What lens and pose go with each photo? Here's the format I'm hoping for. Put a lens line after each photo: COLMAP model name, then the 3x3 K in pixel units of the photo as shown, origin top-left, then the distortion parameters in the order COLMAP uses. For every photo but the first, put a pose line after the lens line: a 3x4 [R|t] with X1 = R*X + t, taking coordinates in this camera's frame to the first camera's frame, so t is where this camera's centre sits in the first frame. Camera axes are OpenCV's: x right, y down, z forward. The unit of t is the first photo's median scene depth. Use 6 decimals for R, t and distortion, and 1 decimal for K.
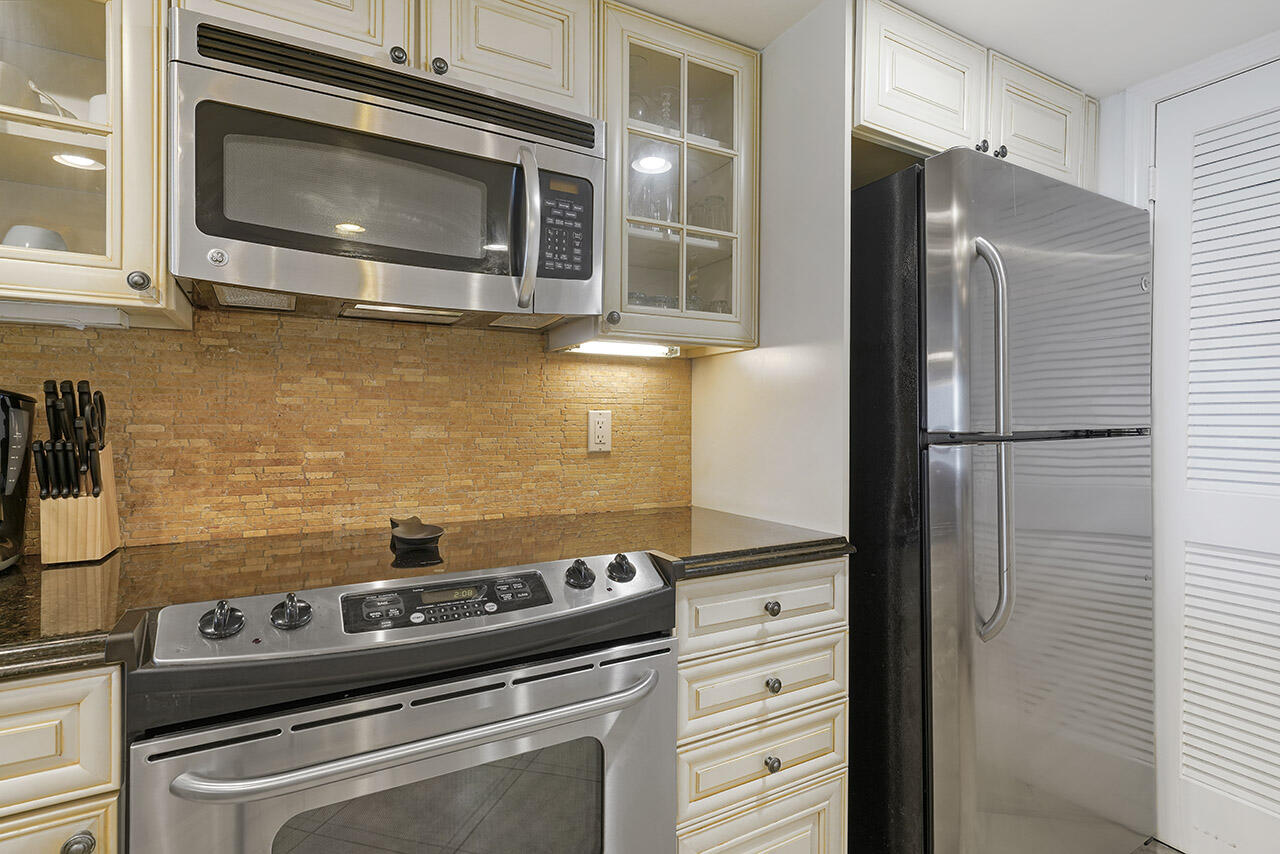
lens RADIAL K [[629.8, 0, 646.6], [0, 629.8, 426.8], [0, 0, 1]] dist [0.007425, 0.000405]
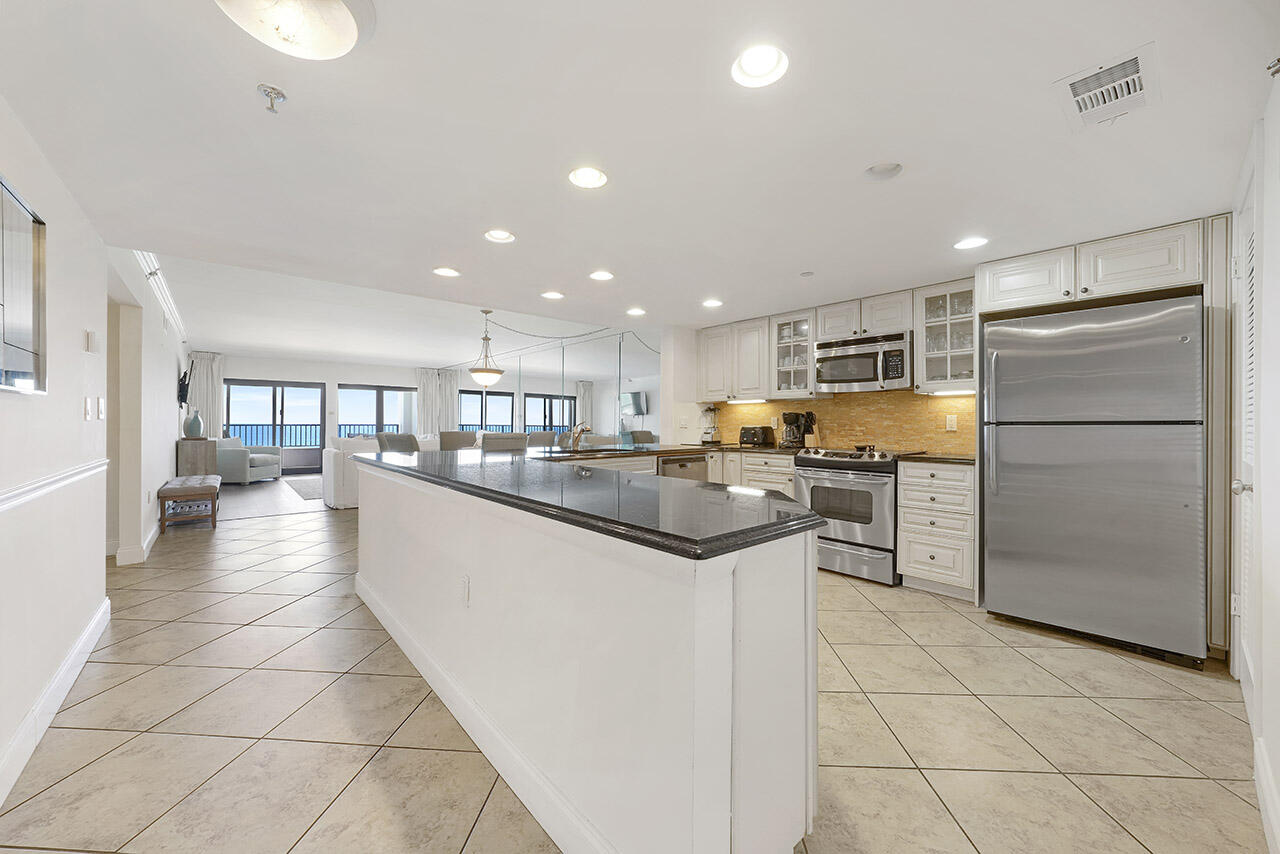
lens RADIAL K [[503.3, 0, 639.9], [0, 503.3, 422.3], [0, 0, 1]] dist [-0.008668, 0.001814]
pose [[0.209781, -0.003329, -0.977743, 2.255141], [-0.014851, 0.999868, -0.006590, 0.049245], [0.977636, 0.015903, 0.209703, -0.964007]]
